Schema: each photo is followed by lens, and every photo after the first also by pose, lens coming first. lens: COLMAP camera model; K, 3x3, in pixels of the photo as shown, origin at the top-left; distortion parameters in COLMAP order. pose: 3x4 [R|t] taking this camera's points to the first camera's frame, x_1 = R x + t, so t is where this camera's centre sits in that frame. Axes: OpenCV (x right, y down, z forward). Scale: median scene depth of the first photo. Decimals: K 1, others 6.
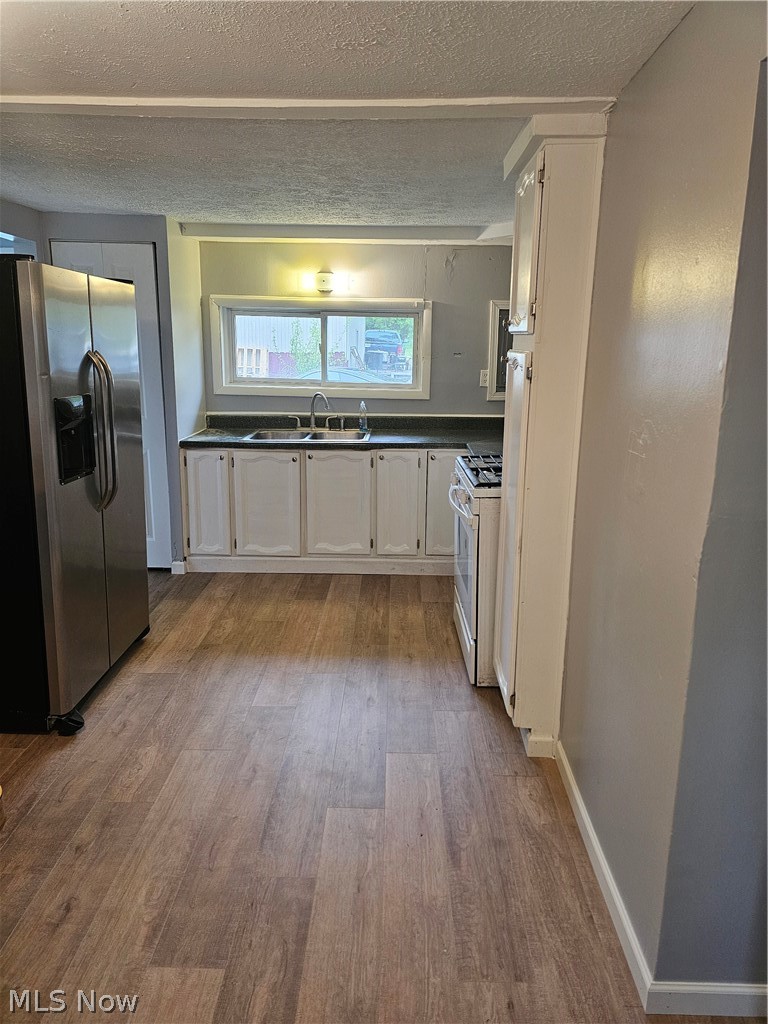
lens RADIAL K [[686.2, 0, 402.3], [0, 686.2, 498.6], [0, 0, 1]] dist [0.063572, -0.058727]
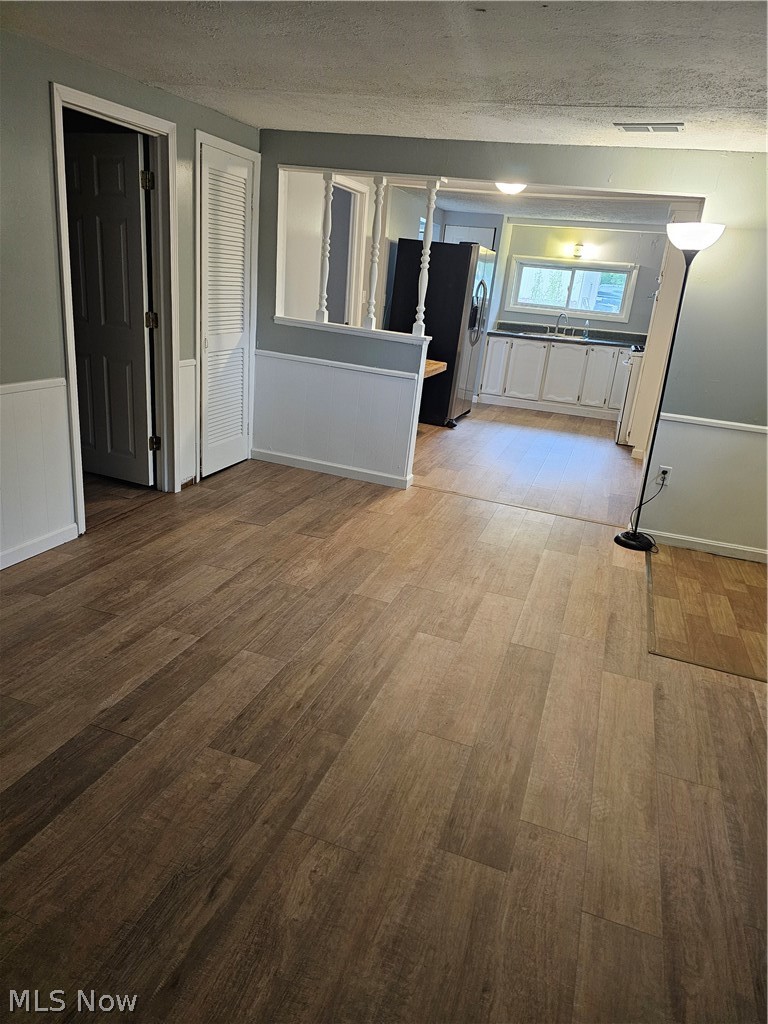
lens RADIAL K [[686.2, 0, 384.8], [0, 686.2, 512.1], [0, 0, 1]] dist [0.063572, -0.058727]
pose [[0.940438, 0.172050, -0.293214, 0.063248], [-0.146993, 0.983482, 0.105624, 0.247985], [0.306543, -0.056233, 0.950194, -0.945268]]
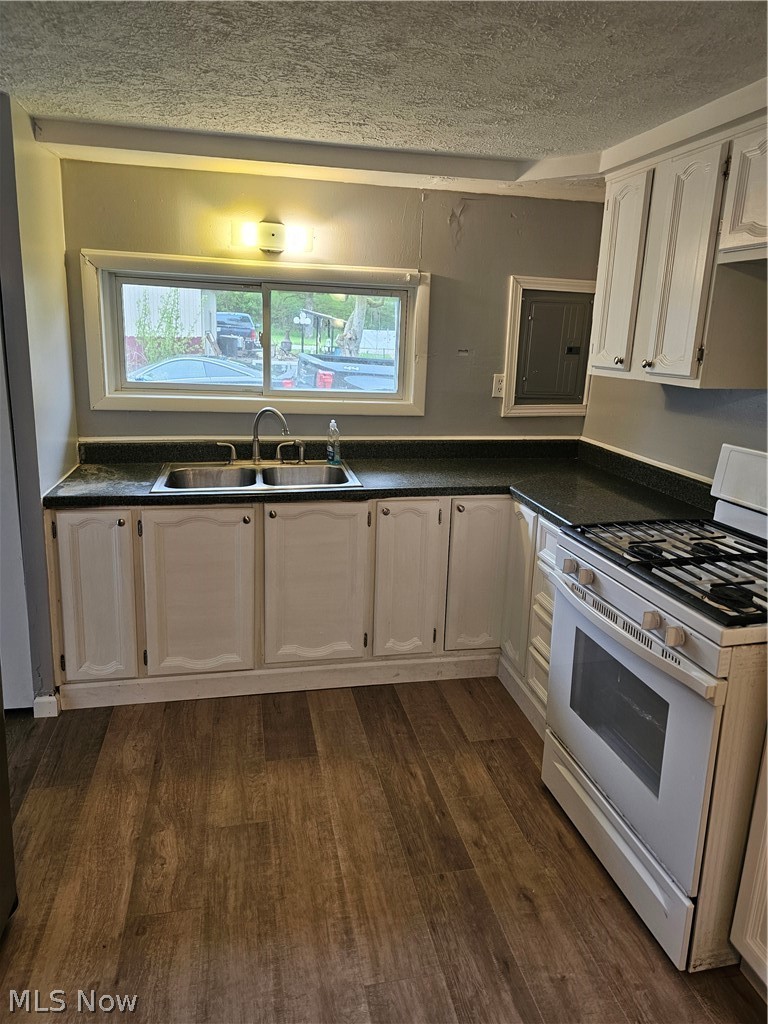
lens RADIAL K [[686.2, 0, 393.7], [0, 686.2, 496.4], [0, 0, 1]] dist [0.063572, -0.058727]
pose [[0.976415, -0.032182, 0.213492, -0.154276], [0.028542, 0.999390, 0.020108, -0.084156], [-0.214009, -0.013541, 0.976738, 0.353431]]
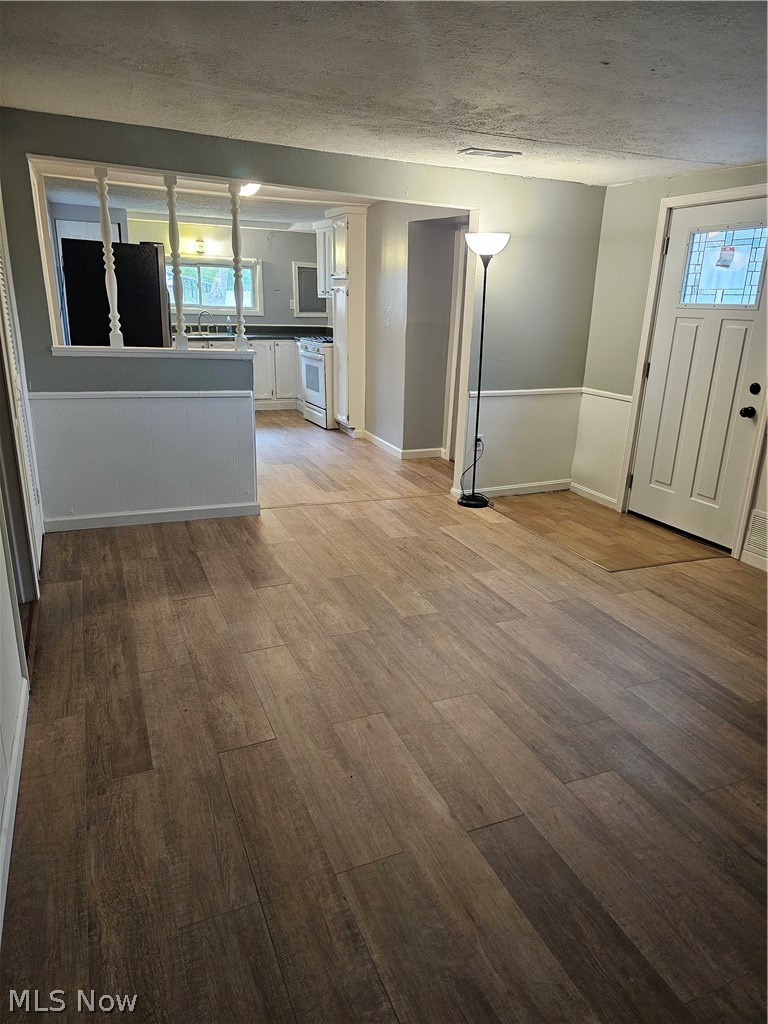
lens RADIAL K [[686.2, 0, 403.5], [0, 686.2, 514.0], [0, 0, 1]] dist [0.063572, -0.058727]
pose [[0.912312, -0.112573, 0.393717, -0.434535], [0.078671, 0.991744, 0.101267, 0.235868], [-0.401867, -0.061413, 0.913637, -0.915181]]
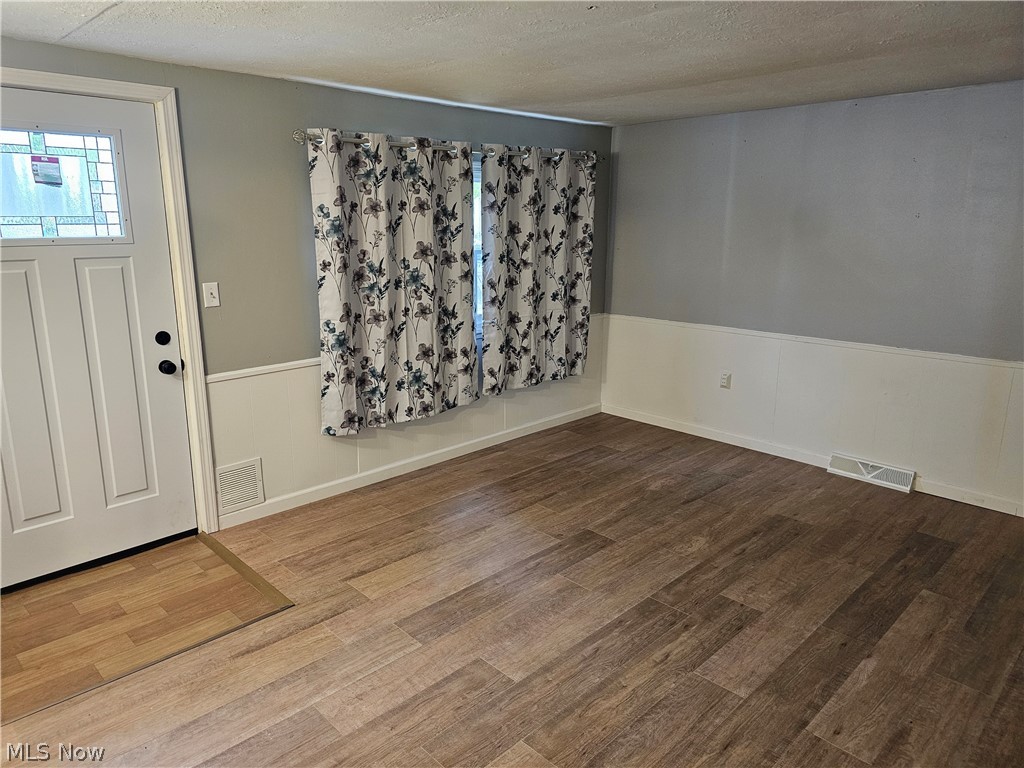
lens RADIAL K [[686.2, 0, 492.0], [0, 686.2, 372.6], [0, 0, 1]] dist [0.063572, -0.058727]
pose [[-0.691449, -0.190837, 0.696763, -0.391576], [0.140639, 0.910467, 0.388935, 0.003204], [-0.708603, 0.366921, -0.602702, -0.063479]]
